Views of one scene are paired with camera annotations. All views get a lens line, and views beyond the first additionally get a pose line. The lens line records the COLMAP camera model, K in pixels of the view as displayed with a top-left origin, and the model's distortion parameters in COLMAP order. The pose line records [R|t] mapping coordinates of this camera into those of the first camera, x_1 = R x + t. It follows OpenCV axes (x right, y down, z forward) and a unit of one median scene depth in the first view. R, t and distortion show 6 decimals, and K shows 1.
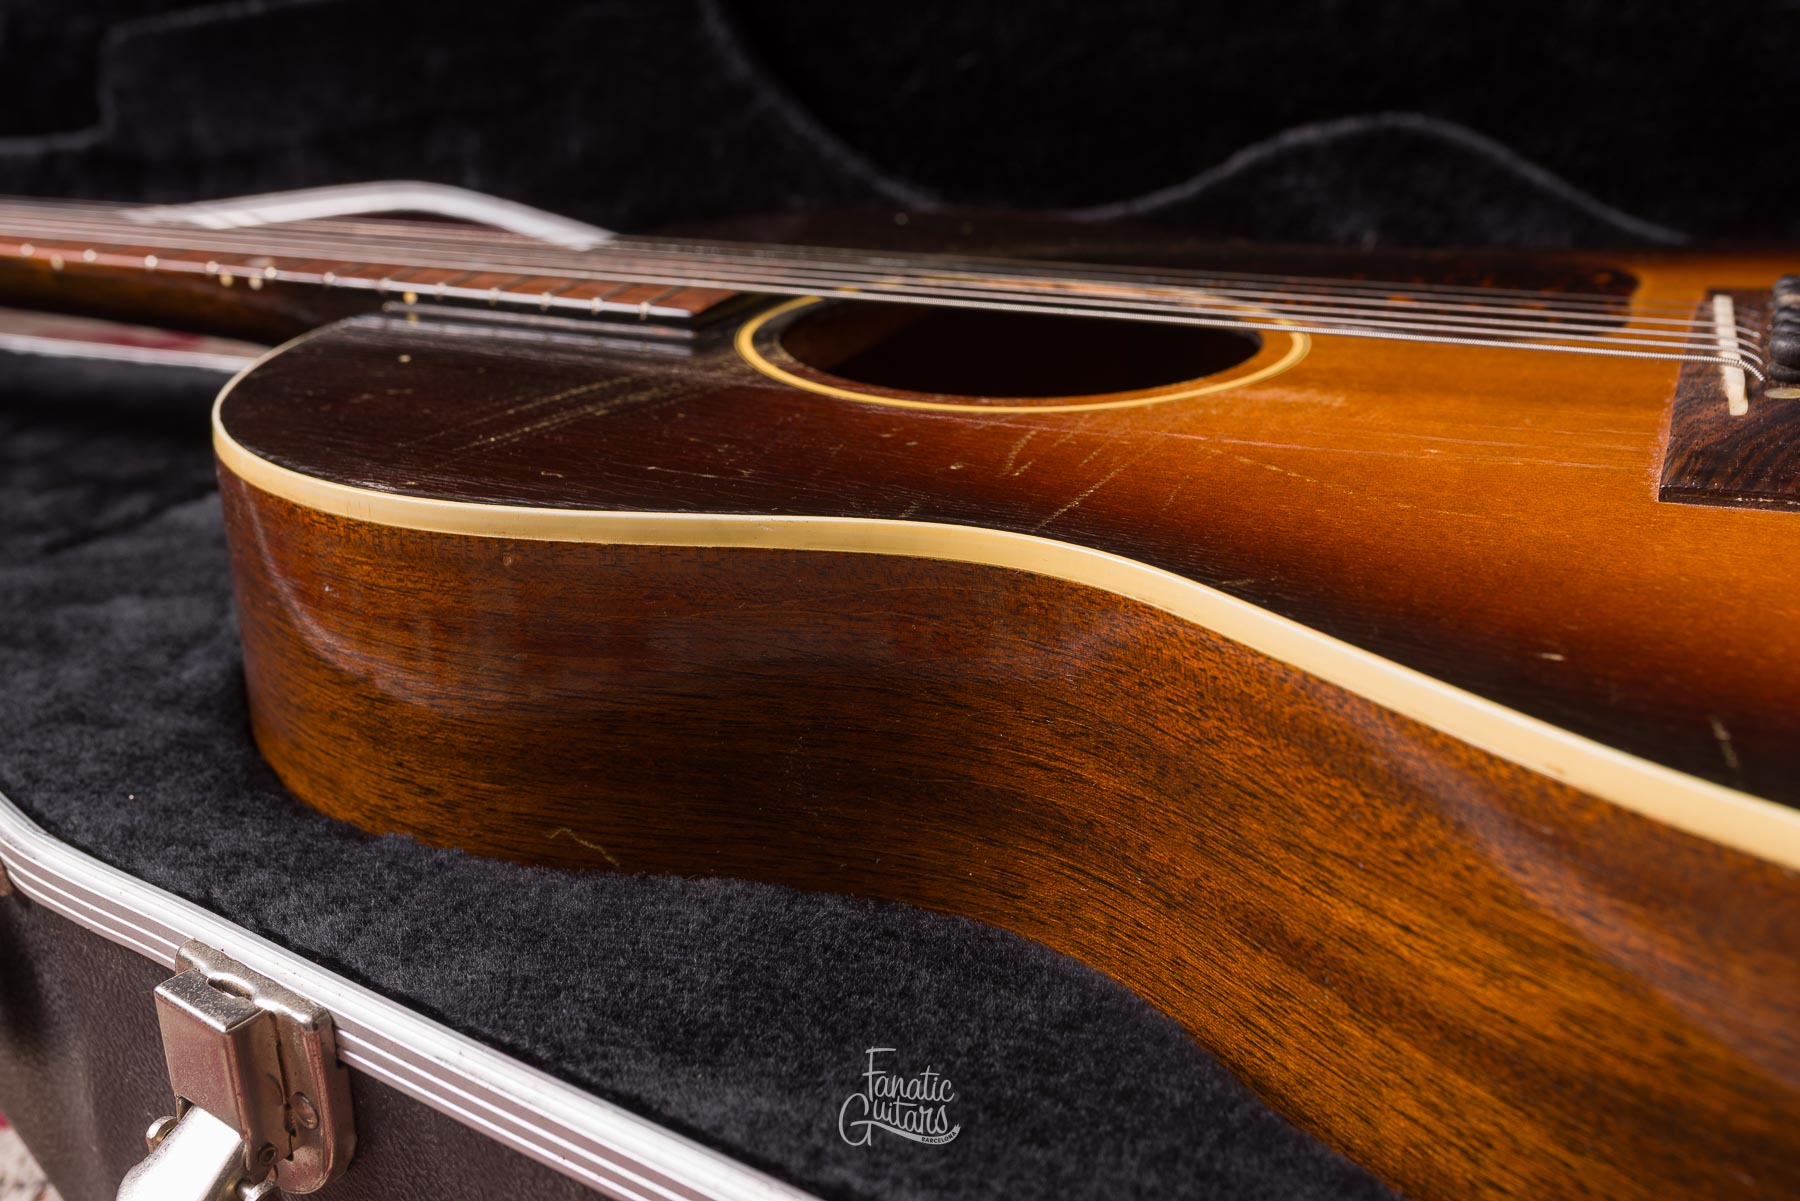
lens RADIAL K [[1760.1, 0, 899.7], [0, 1760.1, 603.5], [0, 0, 1]] dist [0.003726, 0.000000]
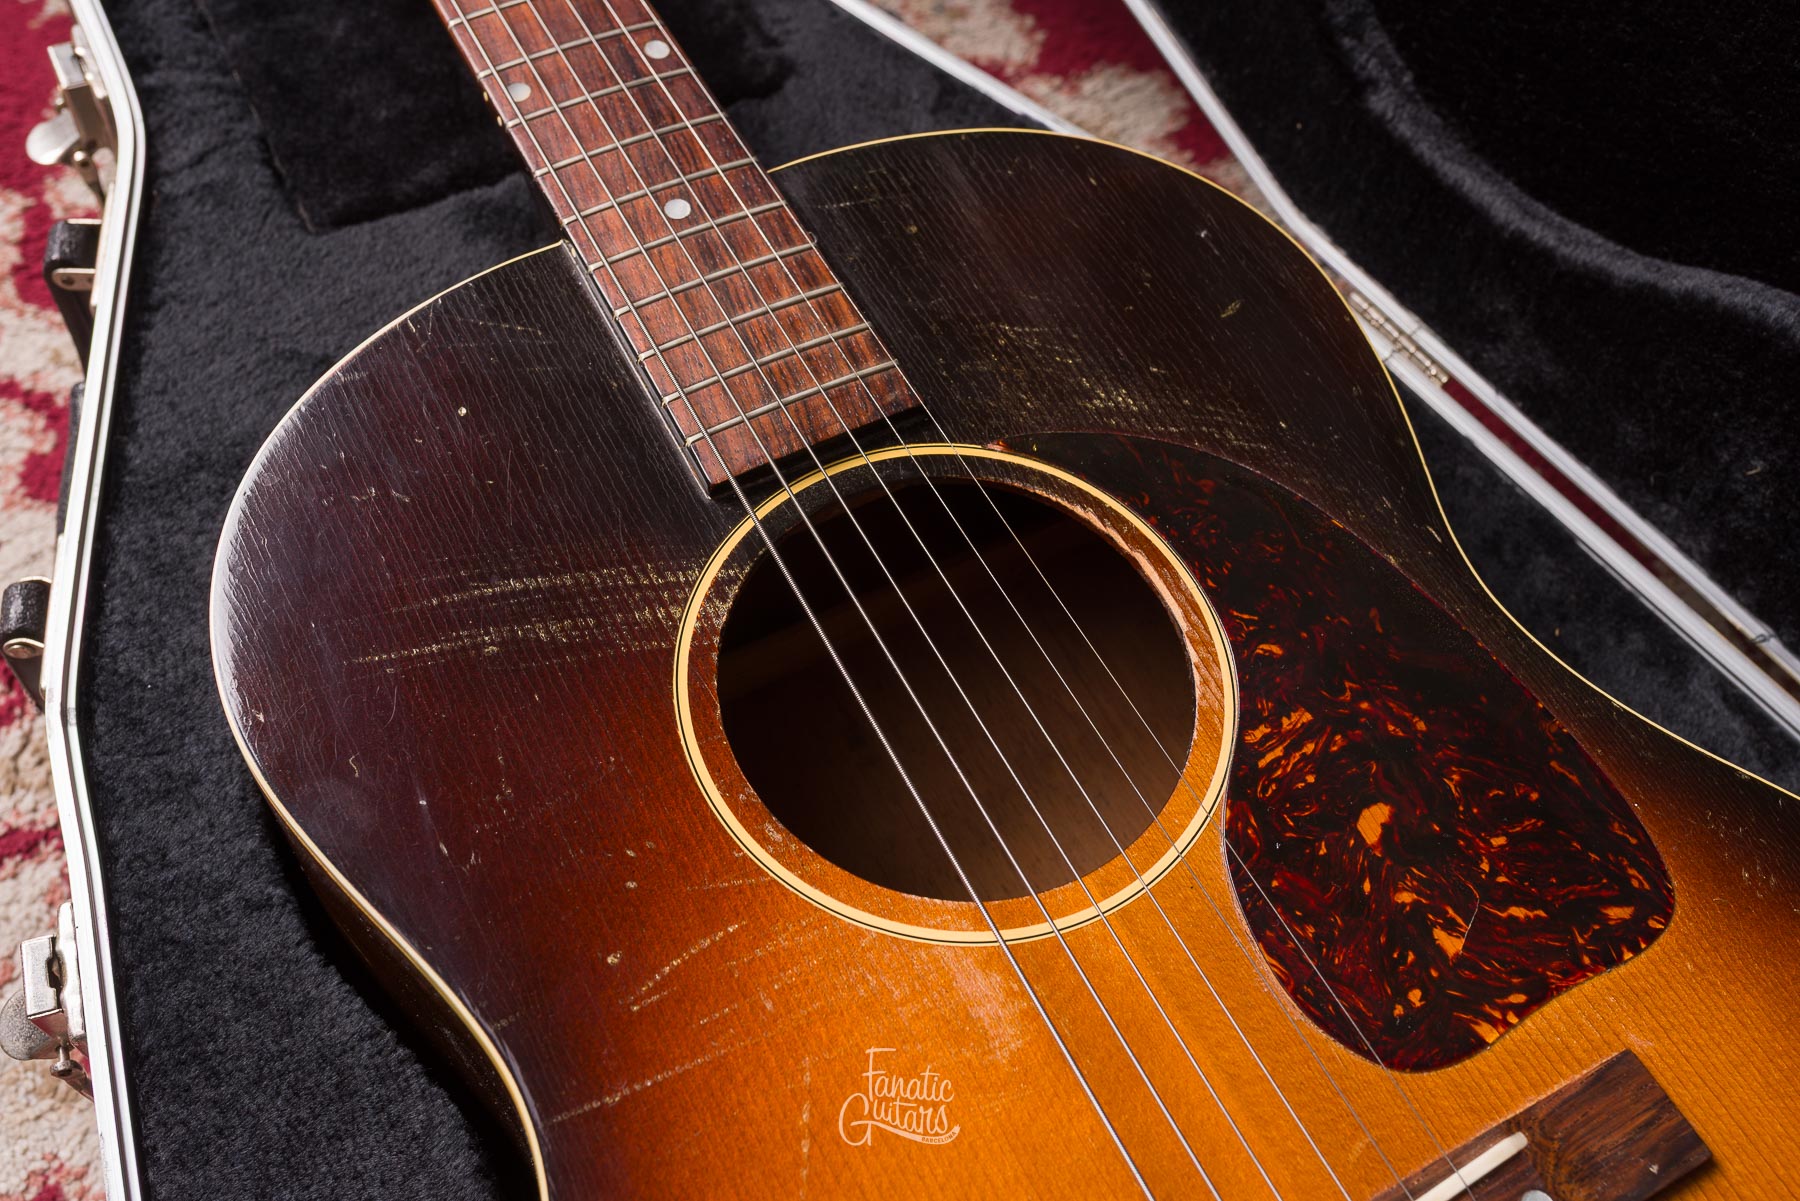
lens RADIAL K [[1760.1, 0, 915.5], [0, 1760.1, 580.3], [0, 0, 1]] dist [0.003726, 0.000000]
pose [[0.793189, 0.564661, -0.228056, 0.293986], [-0.316746, 0.702387, 0.637435, -0.981285], [0.520119, -0.433371, 0.735980, 0.326802]]
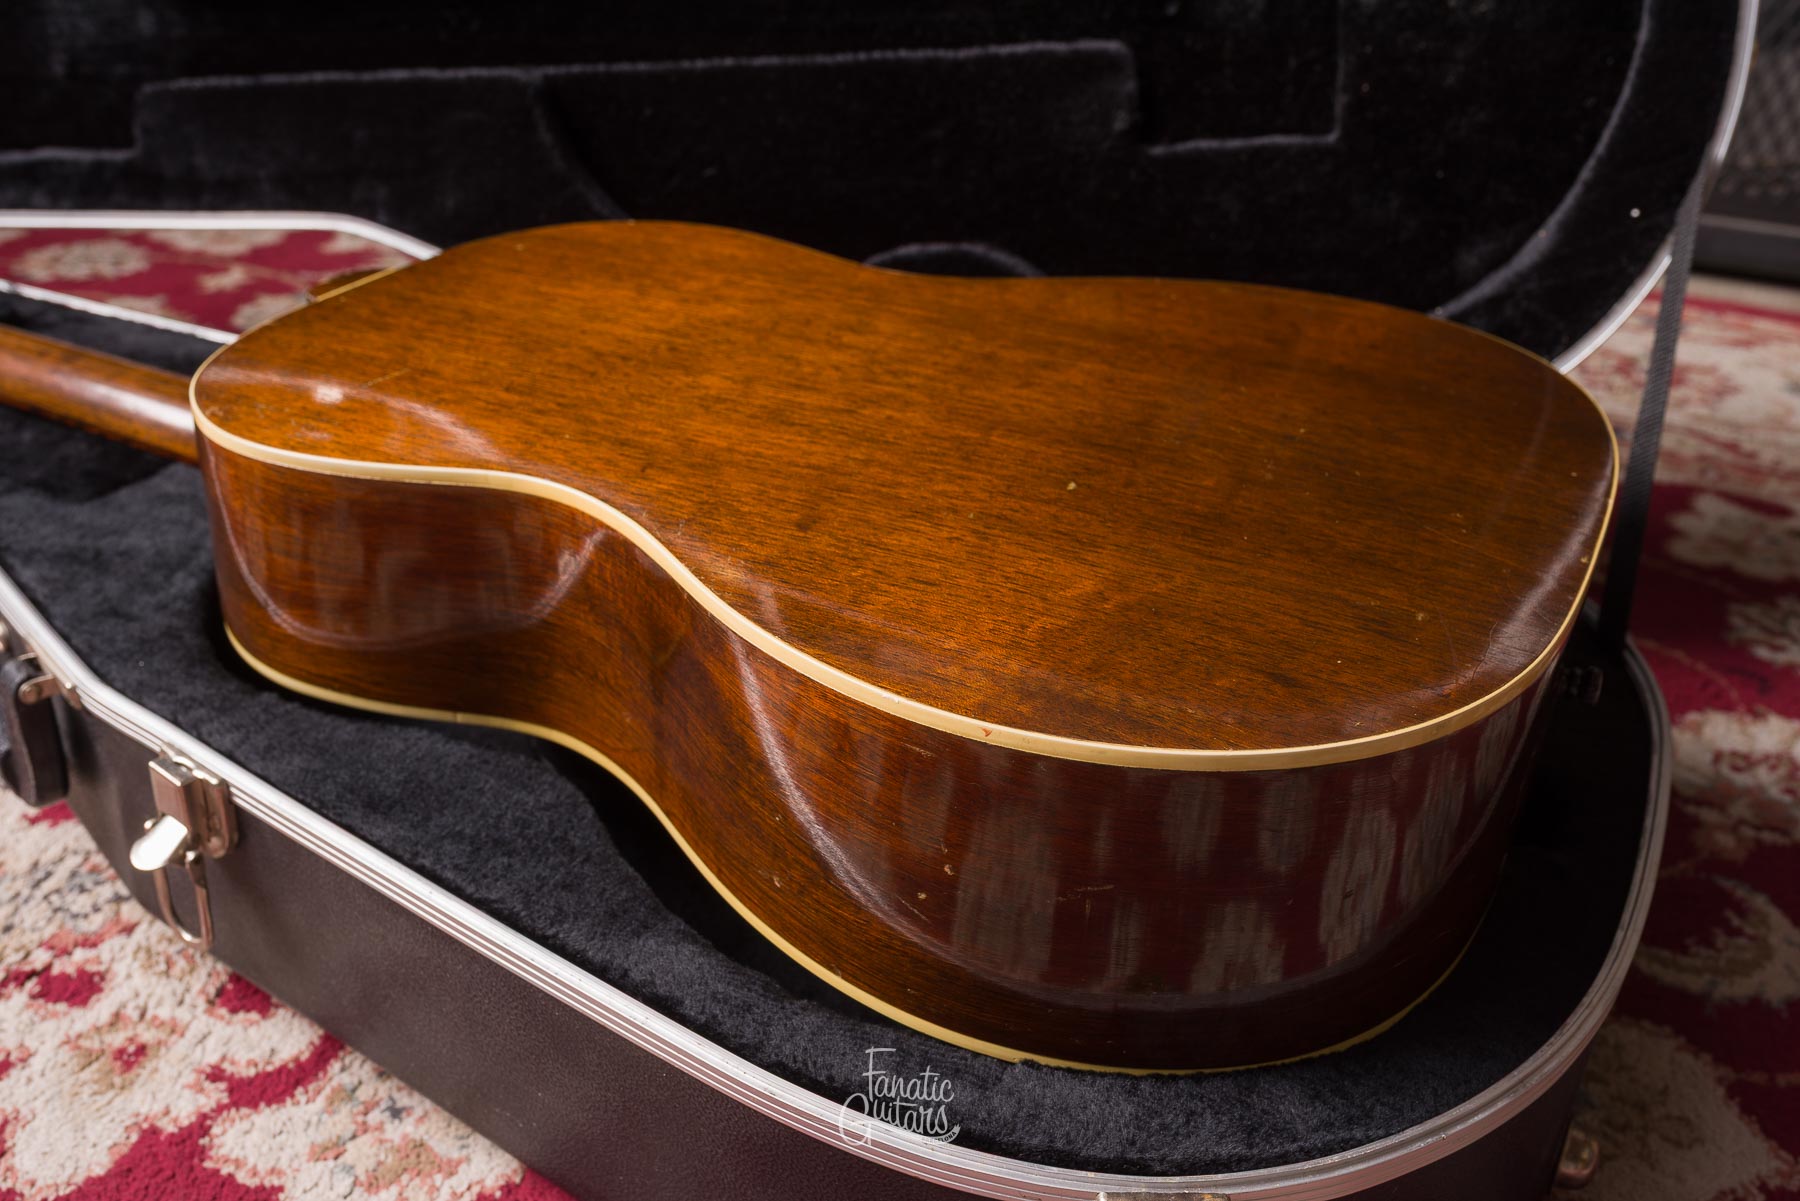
lens RADIAL K [[1760.1, 0, 907.0], [0, 1760.1, 588.7], [0, 0, 1]] dist [0.003726, 0.000000]
pose [[0.997158, 0.075335, -0.001111, 0.428746], [-0.074663, 0.990028, 0.119460, -0.278005], [0.010099, -0.119038, 0.992838, -0.971168]]
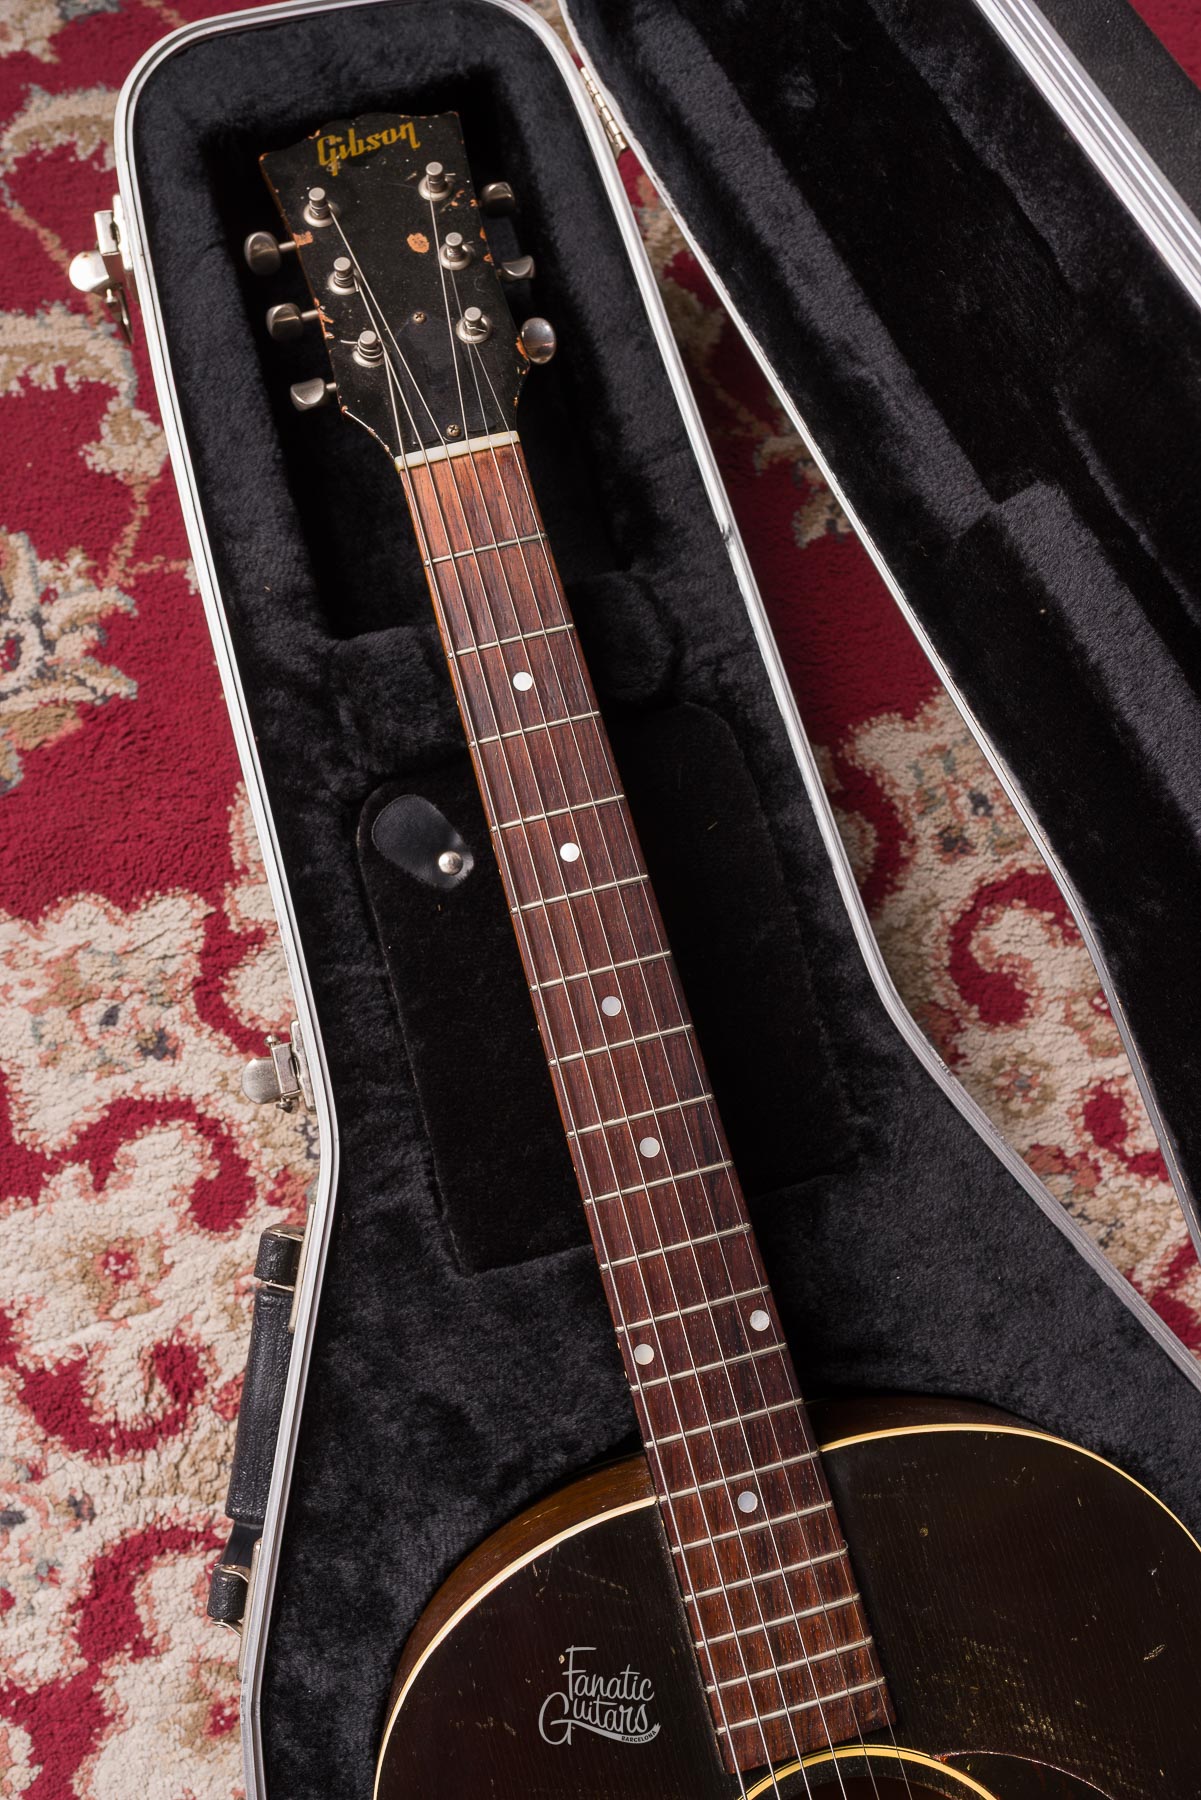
lens RADIAL K [[1760.1, 0, 632.5], [0, 1760.1, 875.9], [0, 0, 1]] dist [0.003726, 0.000000]
pose [[0.625369, 0.776916, -0.072901, -0.743695], [-0.345903, 0.359744, 0.866566, -1.949821], [0.699474, -0.516707, 0.493710, 0.732864]]
